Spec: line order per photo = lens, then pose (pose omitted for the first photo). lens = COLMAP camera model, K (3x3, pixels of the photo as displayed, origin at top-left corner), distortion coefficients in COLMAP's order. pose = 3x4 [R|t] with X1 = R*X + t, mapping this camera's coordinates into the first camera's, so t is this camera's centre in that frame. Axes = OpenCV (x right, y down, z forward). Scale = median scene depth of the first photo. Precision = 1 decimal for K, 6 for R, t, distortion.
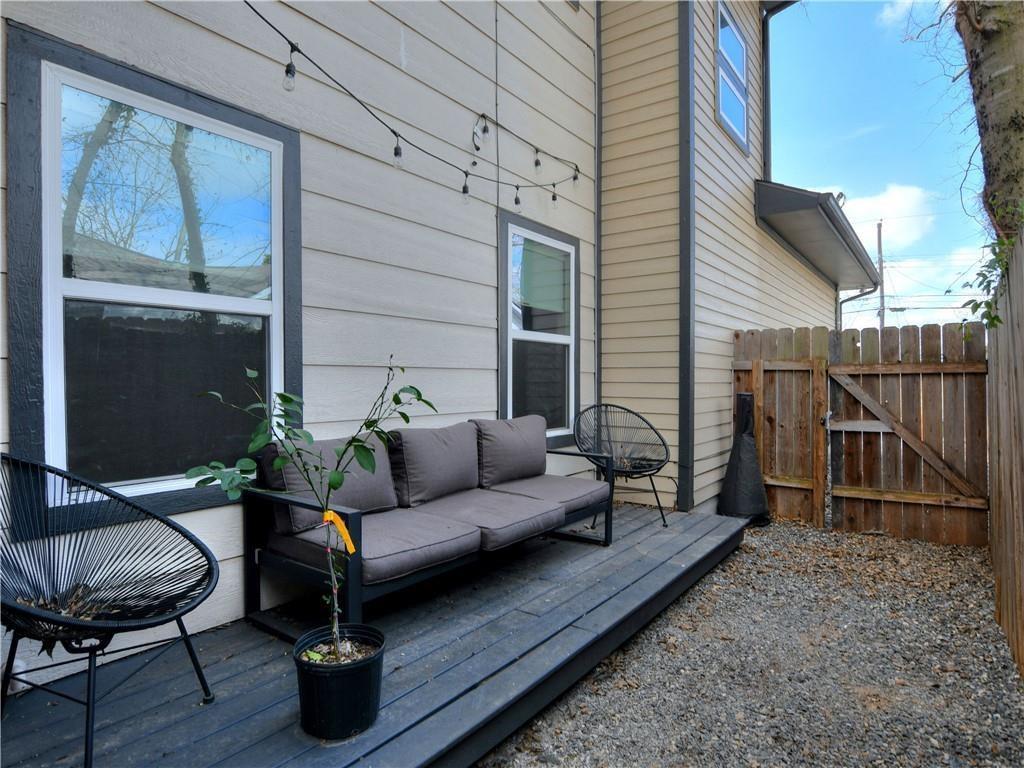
lens RADIAL K [[577.2, 0, 515.1], [0, 577.2, 386.4], [0, 0, 1]] dist [-0.029025, 0.001347]
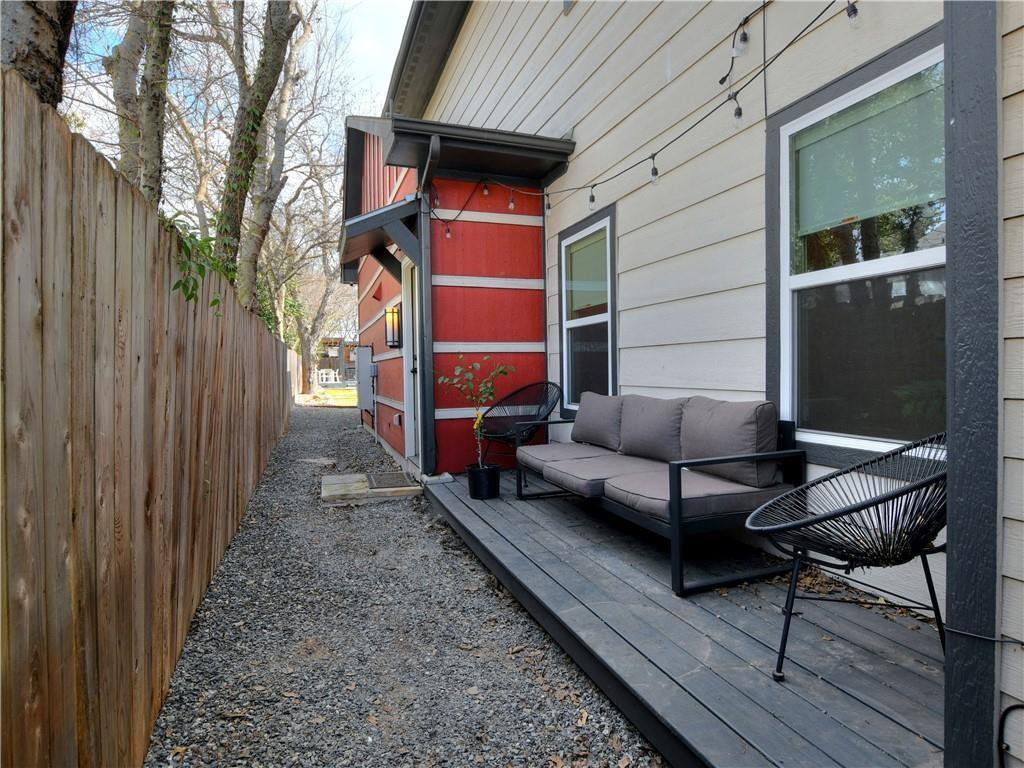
lens RADIAL K [[577.2, 0, 516.5], [0, 577.2, 378.6], [0, 0, 1]] dist [-0.029025, 0.001347]
pose [[-0.556044, 0.030965, -0.830576, 0.811099], [0.018173, 0.999520, 0.025097, 0.000011], [0.830954, -0.001139, -0.556339, 1.200218]]
